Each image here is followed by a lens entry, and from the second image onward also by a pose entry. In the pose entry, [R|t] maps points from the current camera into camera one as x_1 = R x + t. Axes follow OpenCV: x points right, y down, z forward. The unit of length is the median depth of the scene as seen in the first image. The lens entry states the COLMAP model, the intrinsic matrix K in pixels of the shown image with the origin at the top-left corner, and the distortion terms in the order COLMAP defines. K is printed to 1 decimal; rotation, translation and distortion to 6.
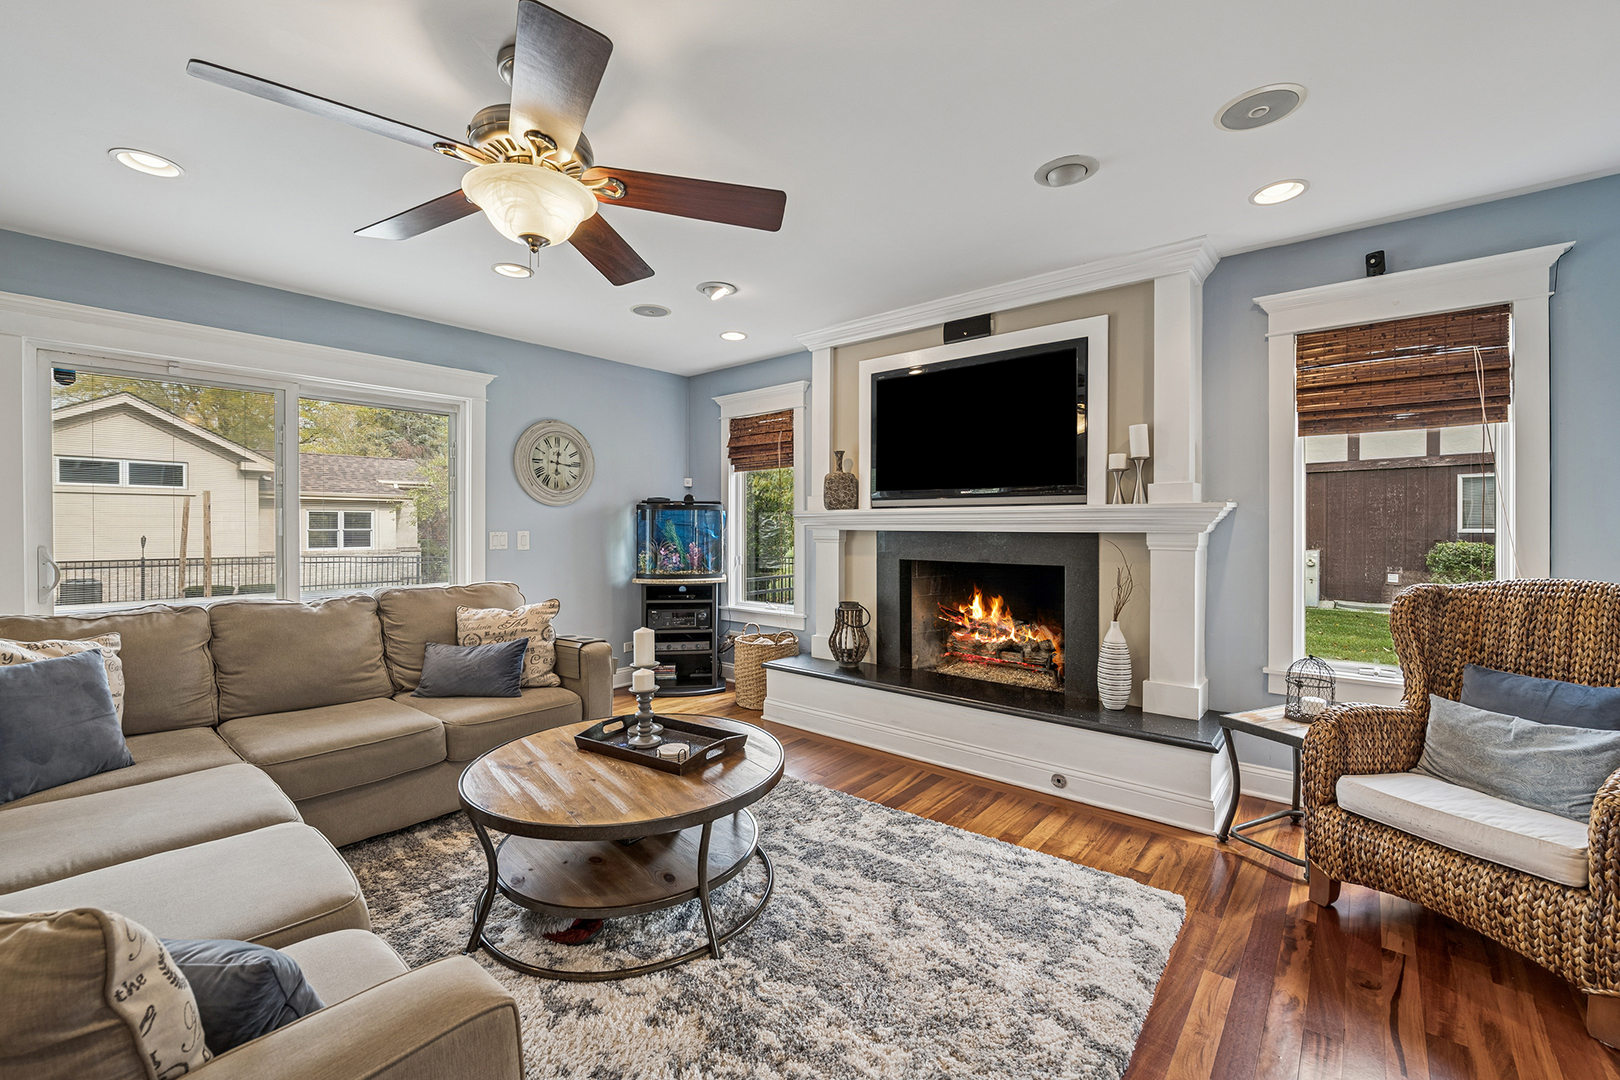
lens RADIAL K [[668.5, 0, 805.6], [0, 668.5, 534.9], [0, 0, 1]] dist [-0.001896, -0.000515]
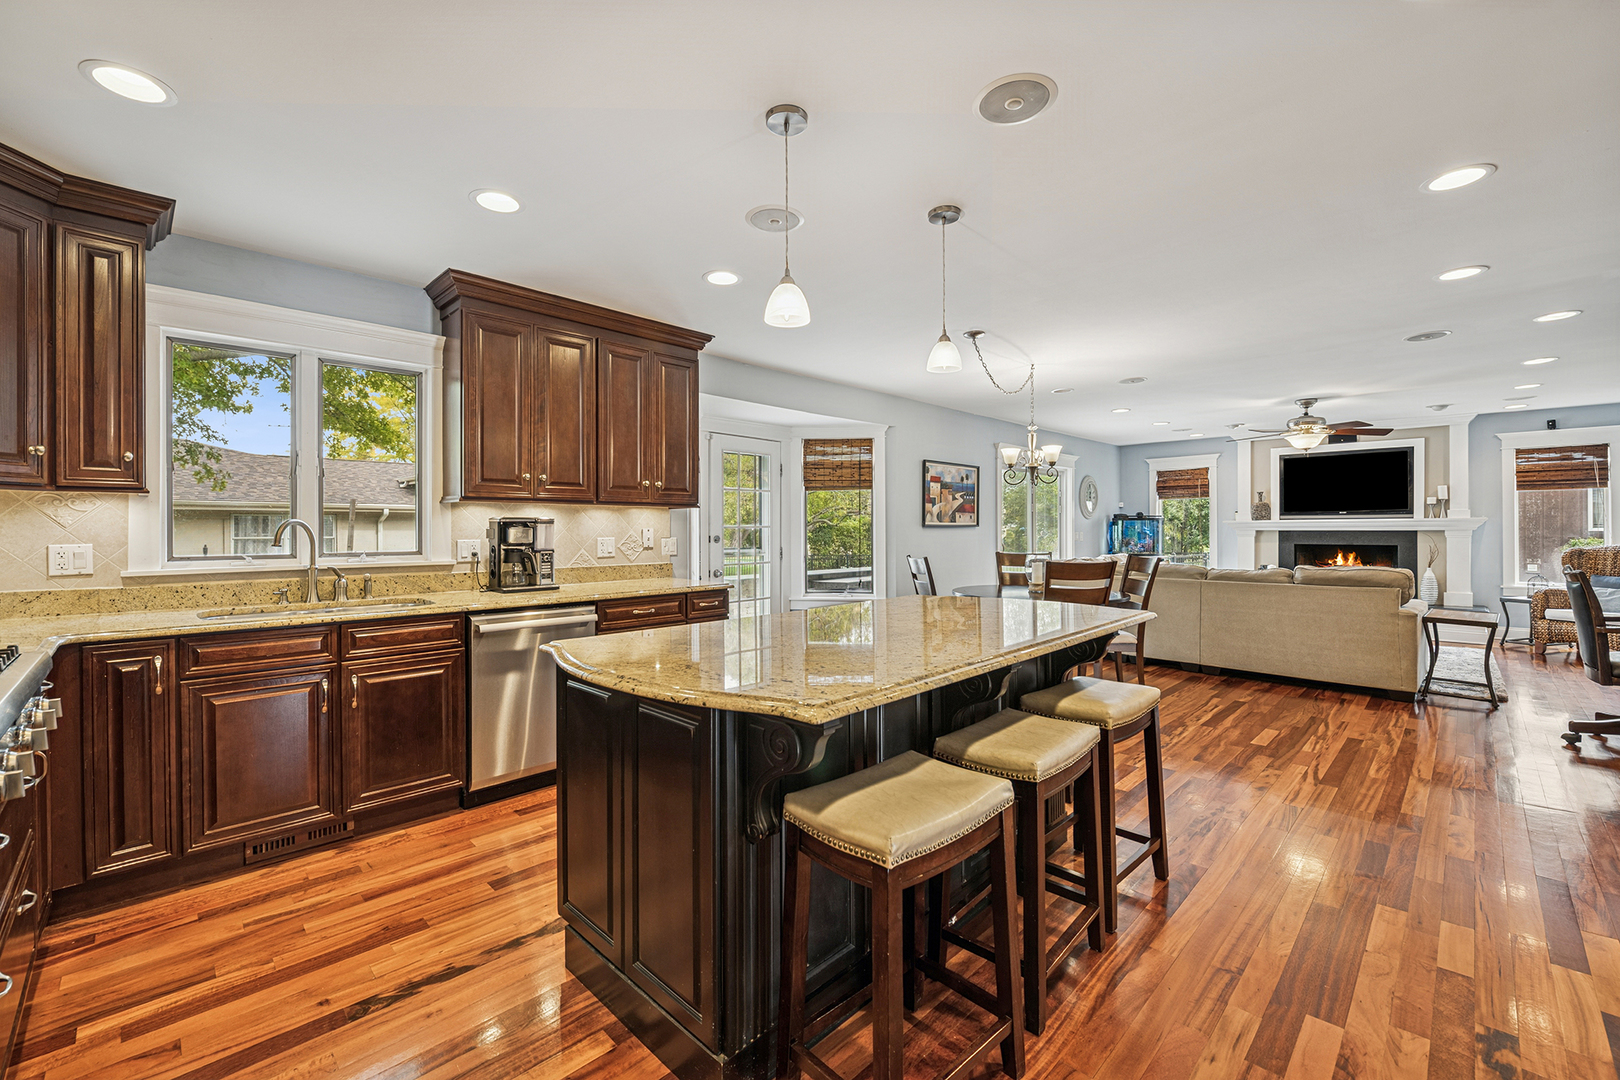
lens RADIAL K [[668.5, 0, 812.7], [0, 668.5, 535.0], [0, 0, 1]] dist [-0.001896, -0.000515]
pose [[0.996210, -0.004685, -0.086859, -1.429372], [0.004282, 0.999979, -0.004821, 0.014156], [0.086879, 0.004431, 0.996209, -1.462258]]
